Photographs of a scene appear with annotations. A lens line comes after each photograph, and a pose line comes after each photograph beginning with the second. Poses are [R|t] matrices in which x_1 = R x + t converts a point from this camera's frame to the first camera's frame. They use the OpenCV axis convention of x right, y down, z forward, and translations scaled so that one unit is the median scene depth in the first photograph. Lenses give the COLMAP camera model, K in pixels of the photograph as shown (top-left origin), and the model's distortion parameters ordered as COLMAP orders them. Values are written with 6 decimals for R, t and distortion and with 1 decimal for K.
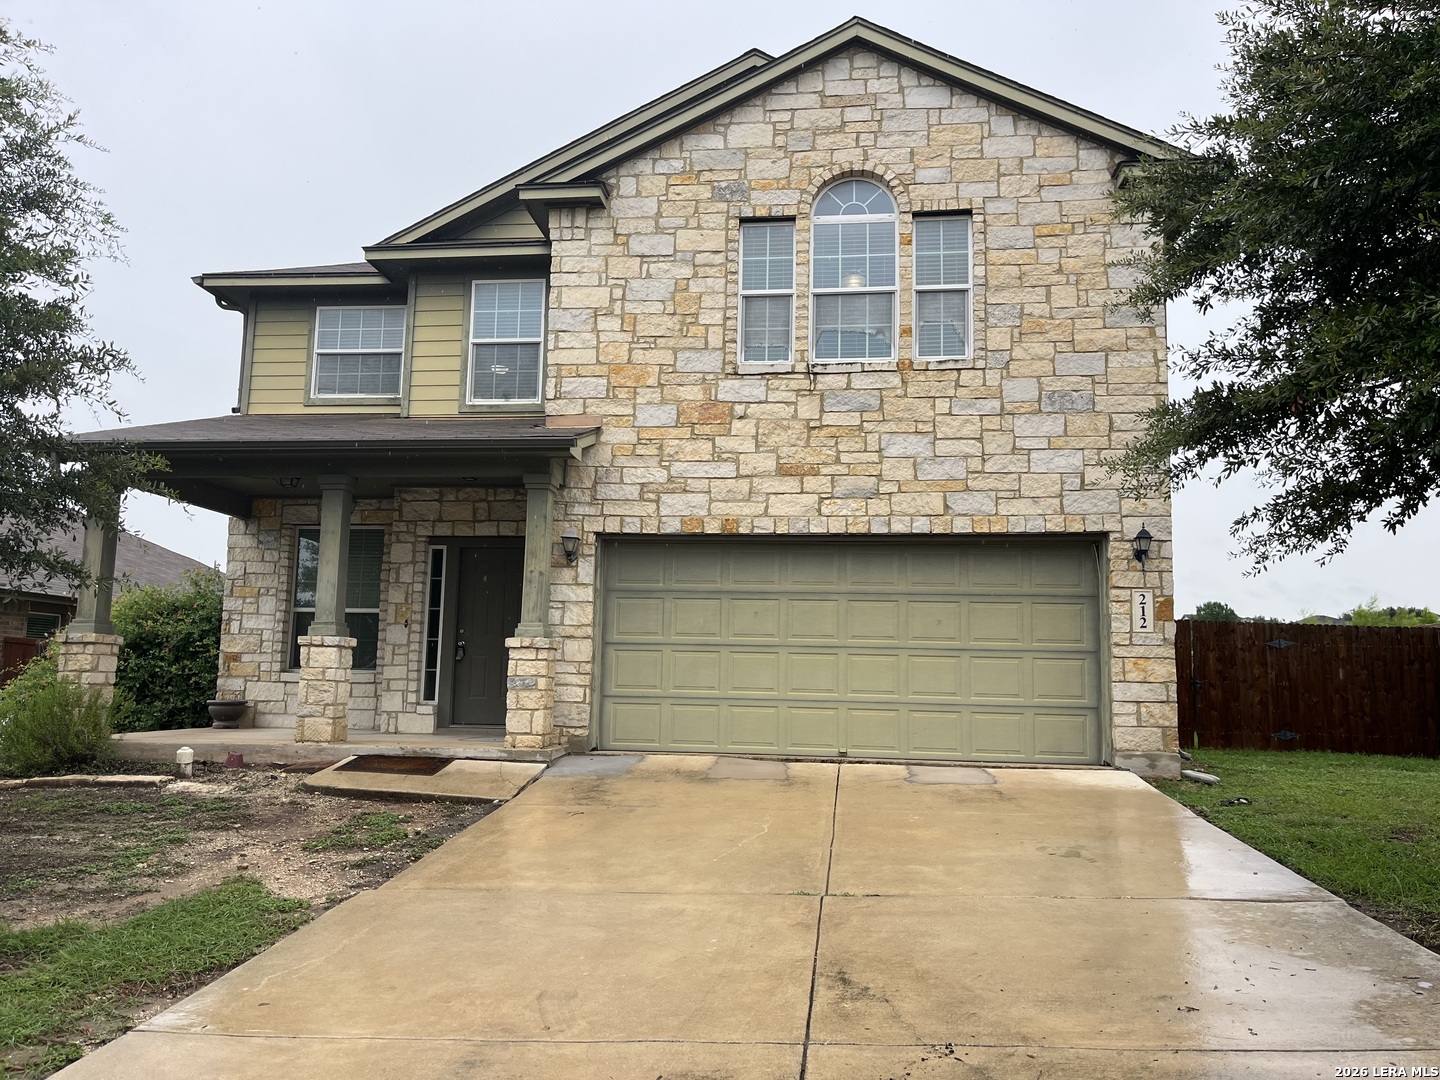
lens RADIAL K [[1097.7, 0, 716.9], [0, 1097.7, 534.4], [0, 0, 1]] dist [0.075608, -0.114032]
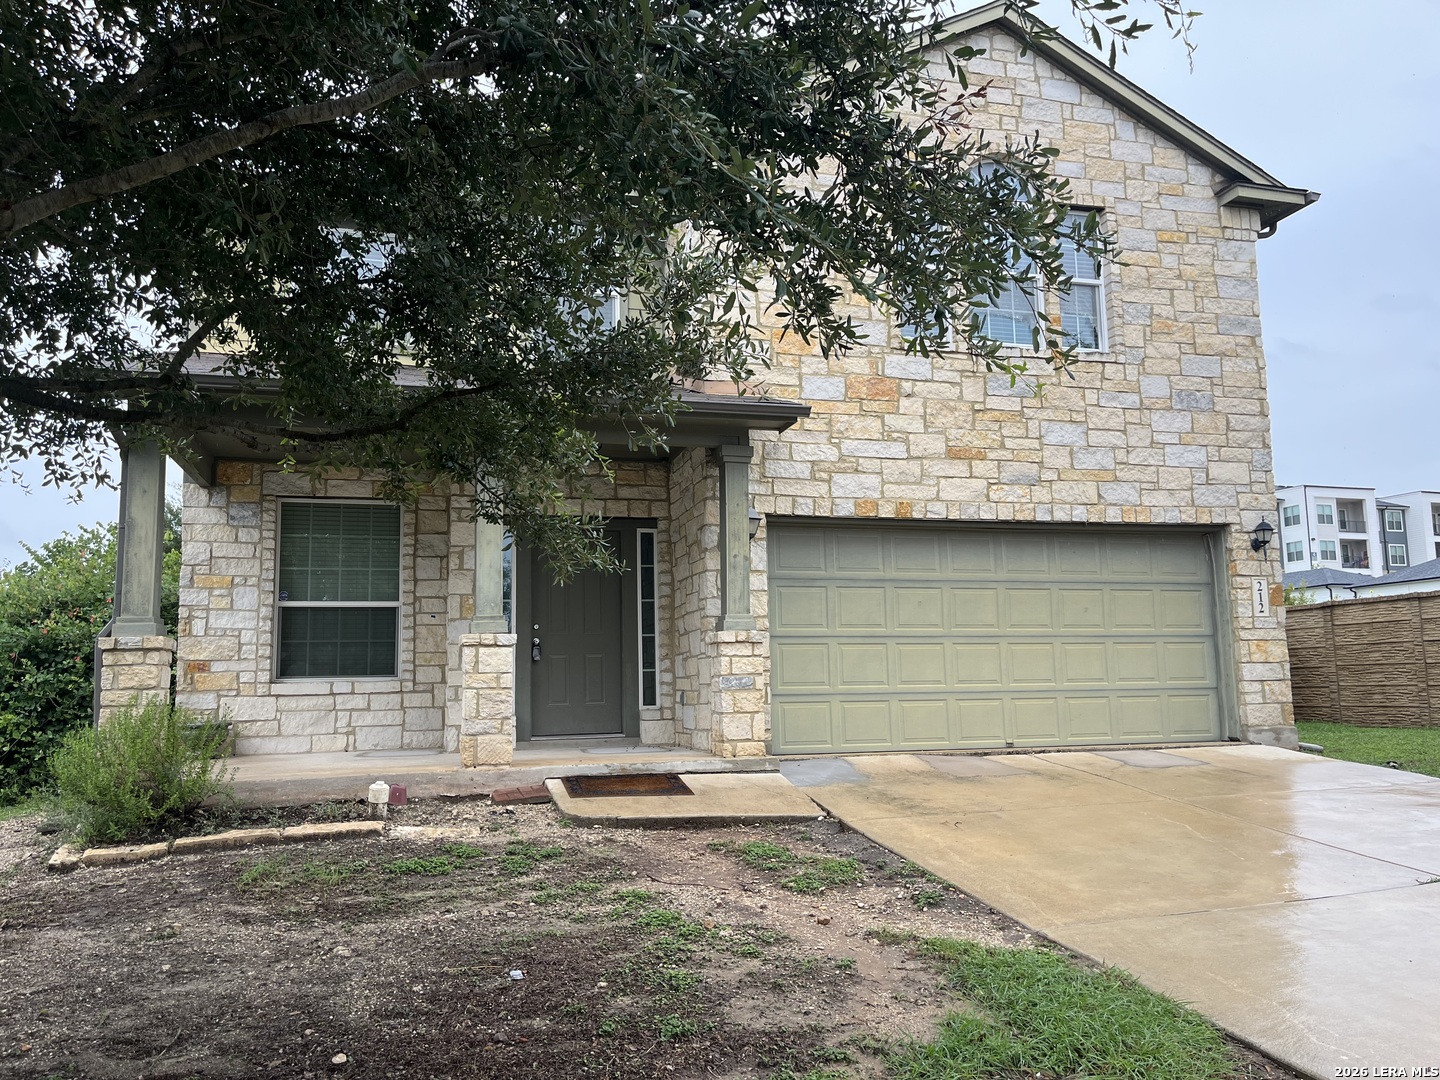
lens RADIAL K [[1097.7, 0, 716.9], [0, 1097.7, 534.4], [0, 0, 1]] dist [0.075608, -0.114032]
pose [[0.922271, 0.016464, 0.386193, -0.502718], [-0.017766, 0.999842, -0.000198, 0.016468], [-0.386135, -0.006678, 0.922418, 0.191158]]
